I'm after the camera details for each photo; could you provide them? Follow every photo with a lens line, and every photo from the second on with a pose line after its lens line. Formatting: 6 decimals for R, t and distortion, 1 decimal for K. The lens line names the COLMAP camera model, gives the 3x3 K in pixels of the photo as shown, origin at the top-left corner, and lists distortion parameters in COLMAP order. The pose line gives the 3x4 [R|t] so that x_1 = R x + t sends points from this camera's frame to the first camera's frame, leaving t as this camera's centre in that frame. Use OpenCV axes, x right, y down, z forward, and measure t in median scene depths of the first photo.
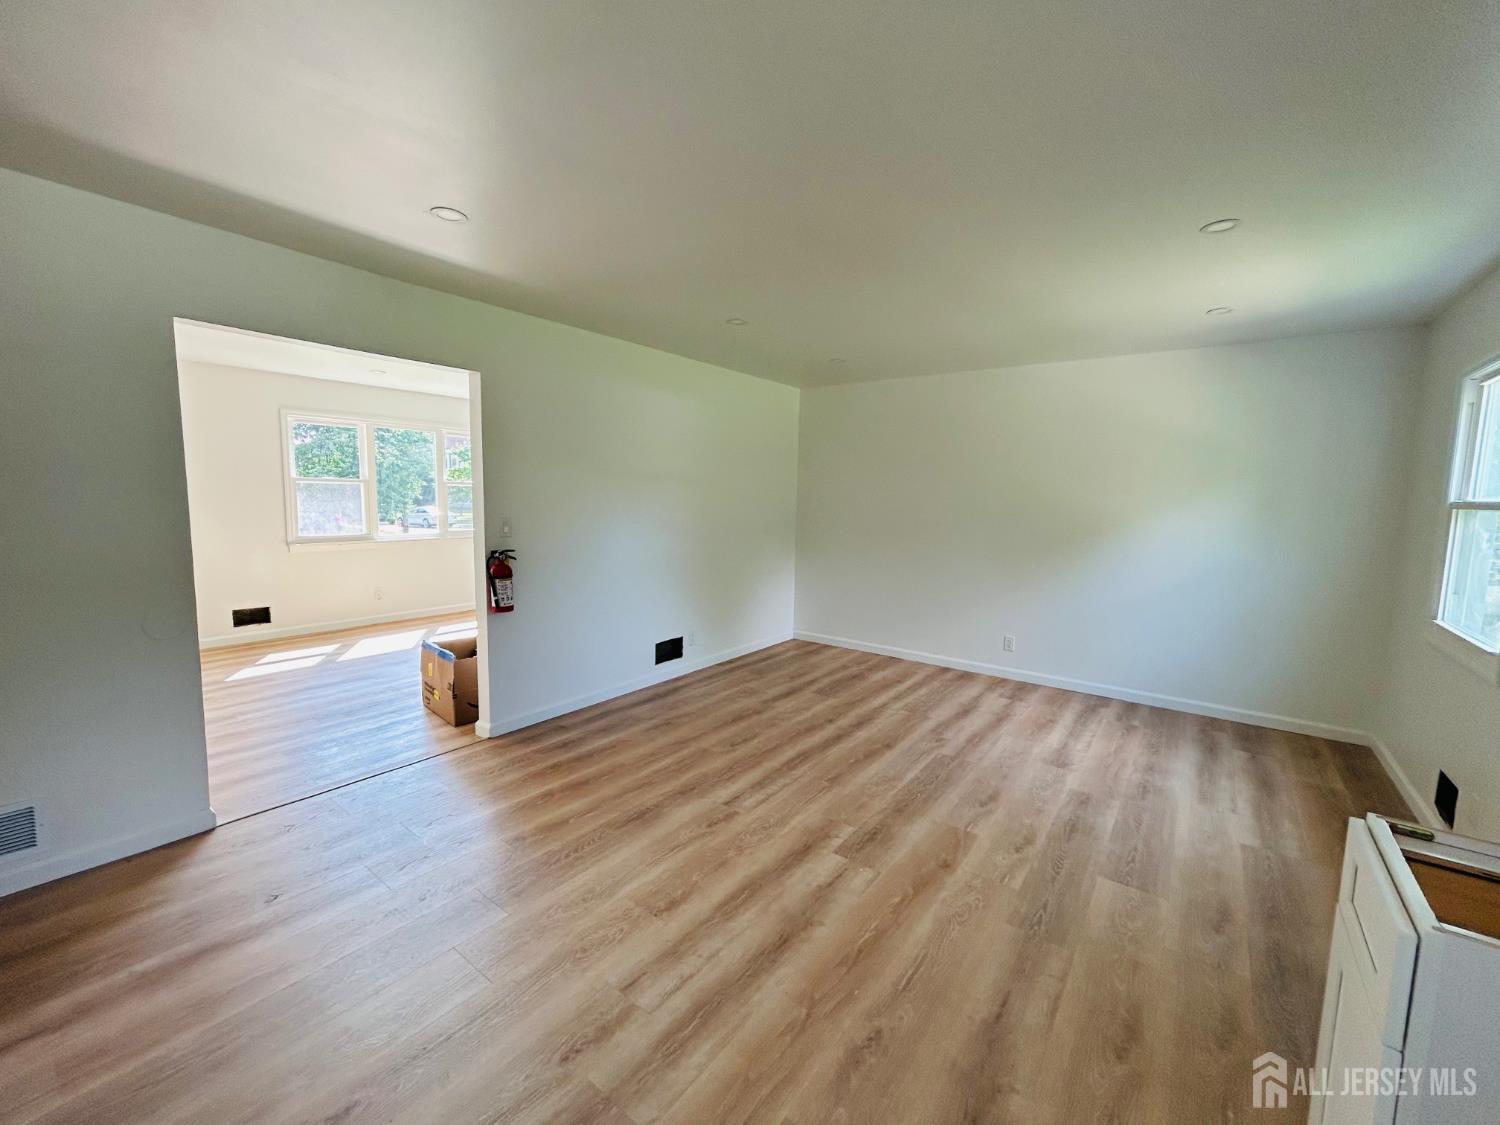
lens RADIAL K [[606.4, 0, 751.3], [0, 606.4, 558.6], [0, 0, 1]] dist [0.003928, 0.000052]
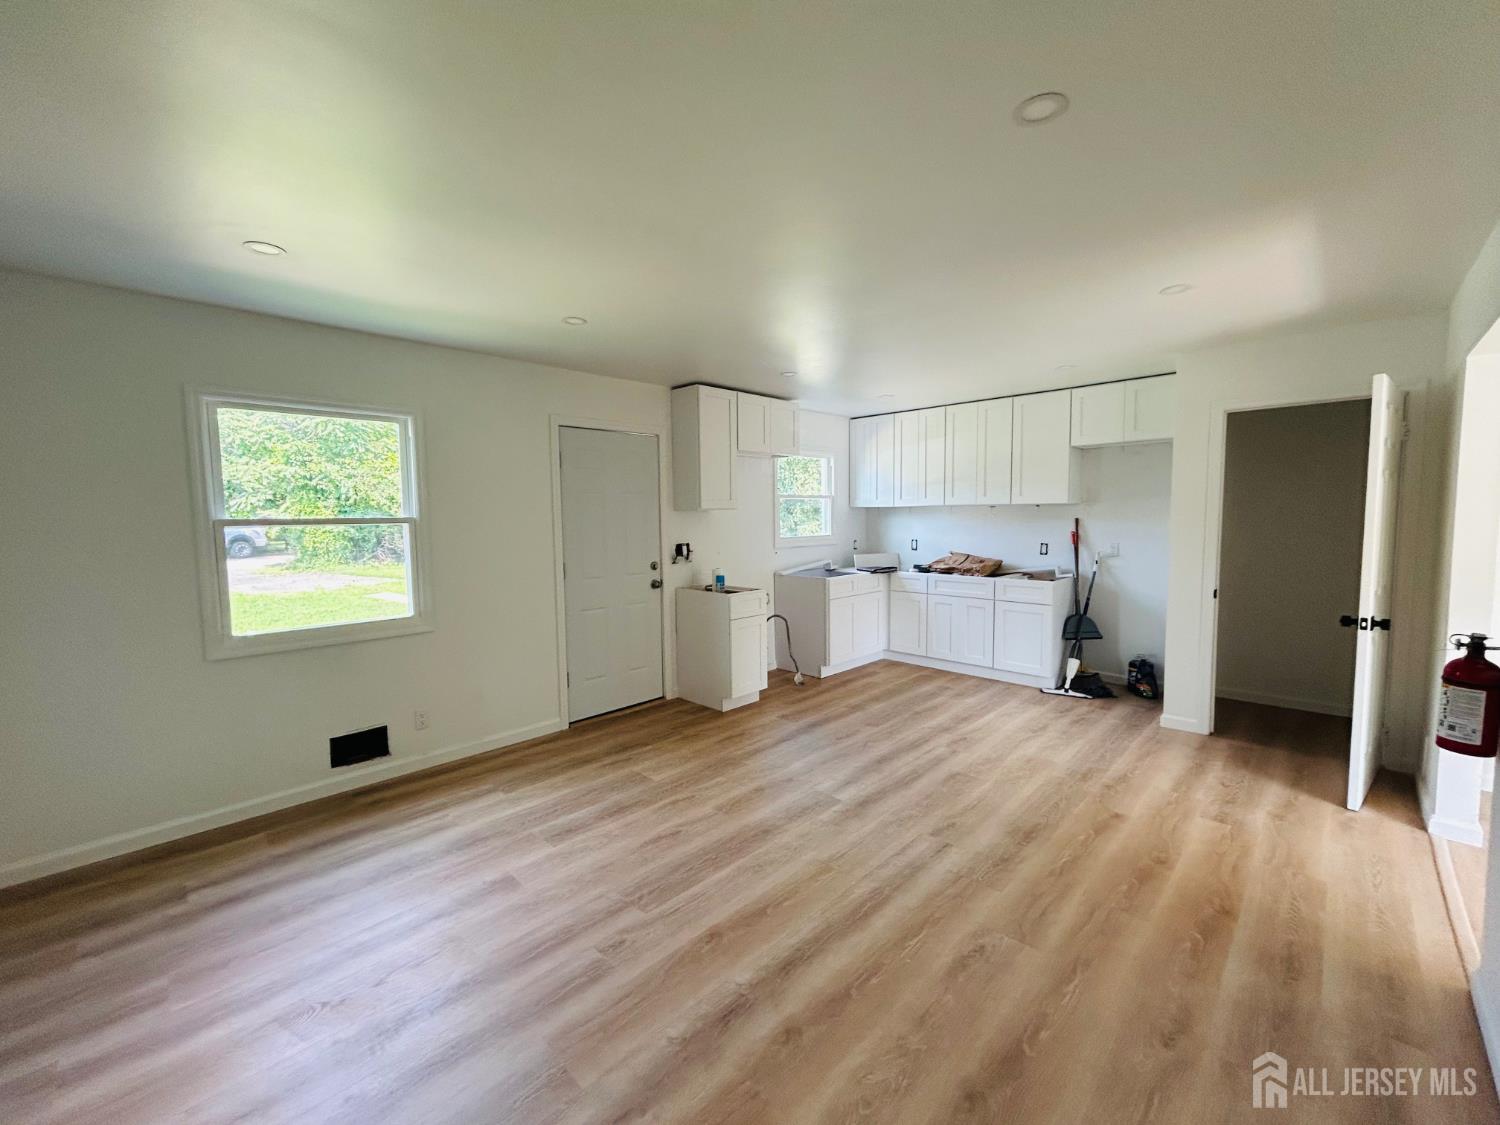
lens RADIAL K [[606.4, 0, 756.1], [0, 606.4, 557.6], [0, 0, 1]] dist [0.003928, 0.000052]
pose [[-0.992780, -0.016778, 0.118774, 0.148326], [0.004907, 0.983660, 0.179968, -0.204989], [-0.119853, 0.179251, -0.976475, 1.882144]]
